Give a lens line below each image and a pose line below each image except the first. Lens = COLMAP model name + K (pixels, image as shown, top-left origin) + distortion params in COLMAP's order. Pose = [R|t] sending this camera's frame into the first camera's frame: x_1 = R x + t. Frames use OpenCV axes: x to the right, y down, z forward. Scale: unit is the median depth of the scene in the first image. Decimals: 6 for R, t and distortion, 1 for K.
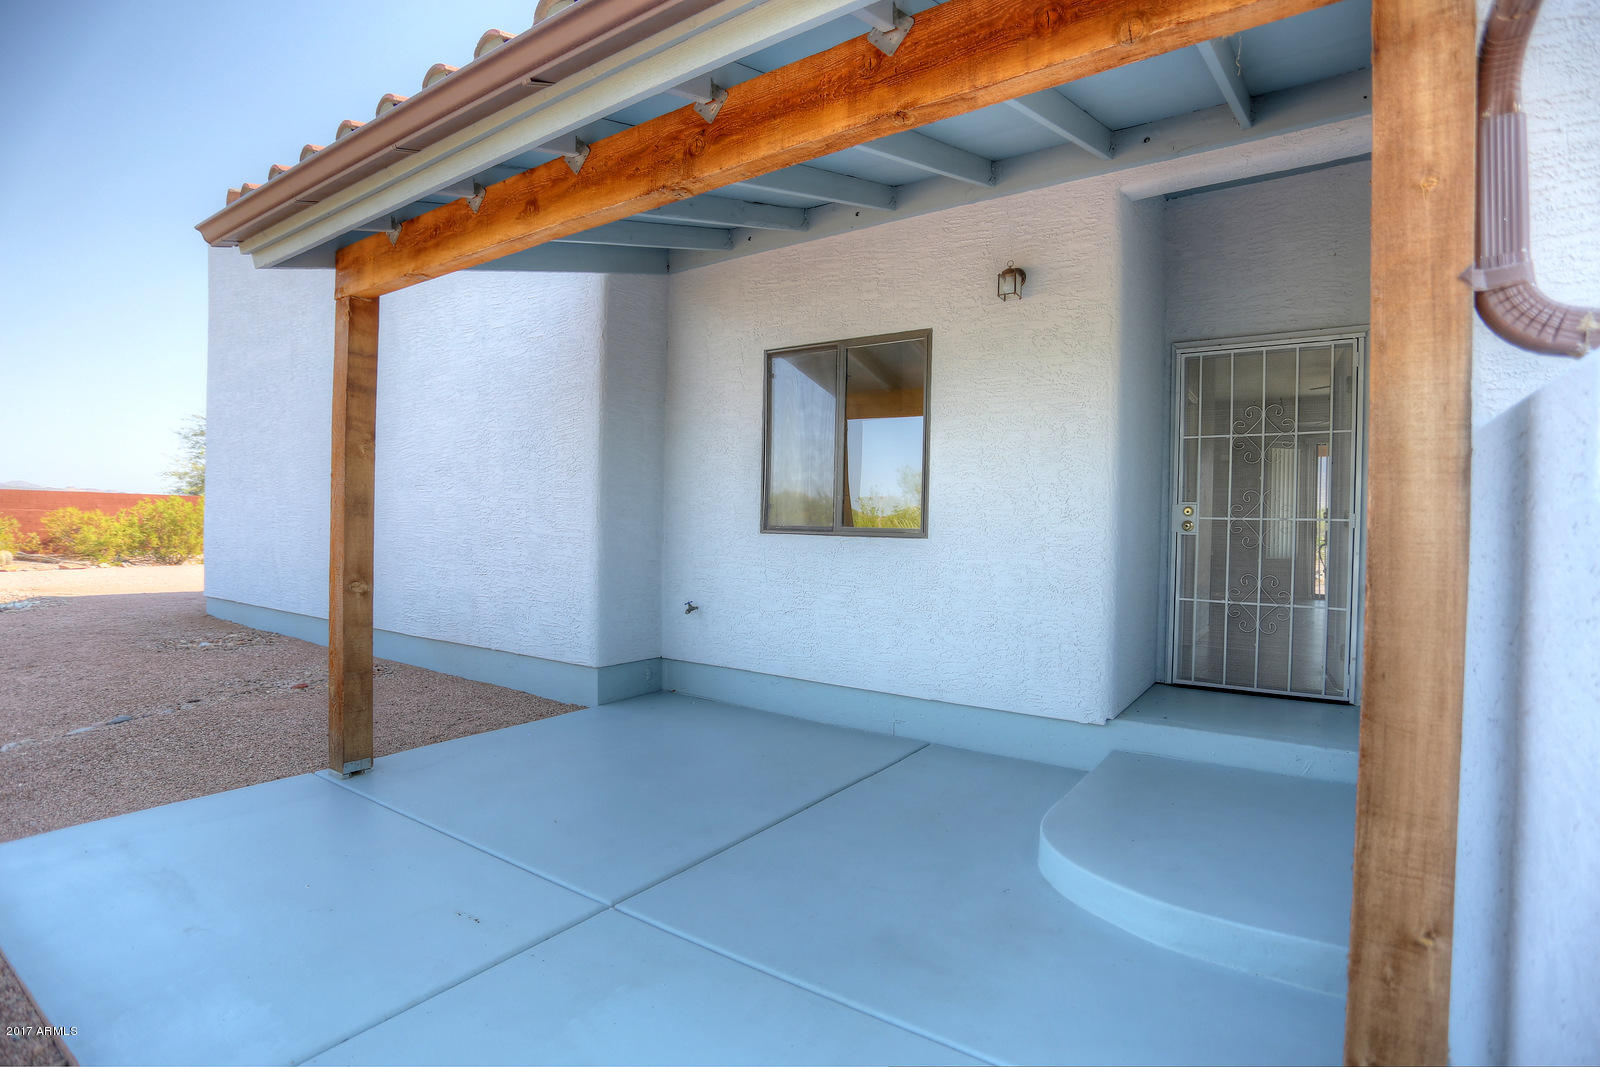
lens RADIAL K [[781.7, 0, 806.2], [0, 781.7, 530.9], [0, 0, 1]] dist [-0.071758, 0.028568]
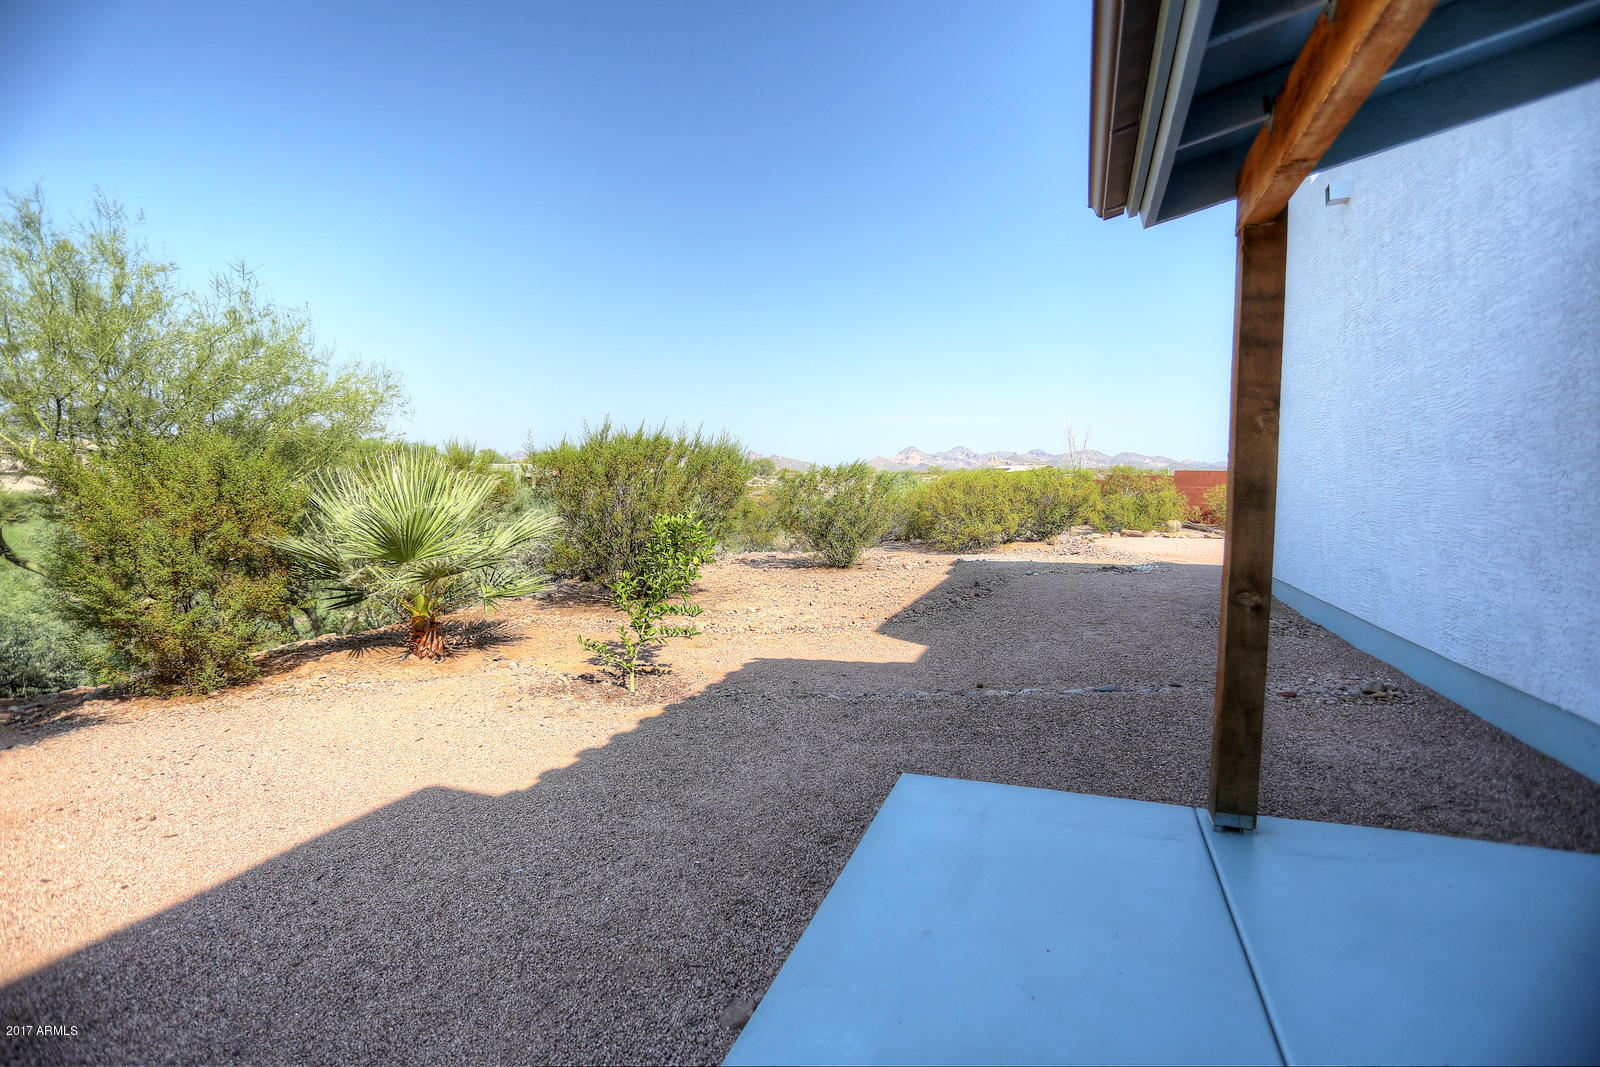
lens RADIAL K [[781.7, 0, 791.1], [0, 781.7, 534.1], [0, 0, 1]] dist [-0.071758, 0.028568]
pose [[0.244696, 0.048352, -0.968393, 0.052815], [-0.010140, 0.998829, 0.047309, -0.024761], [0.969547, -0.001757, 0.244900, 0.349633]]
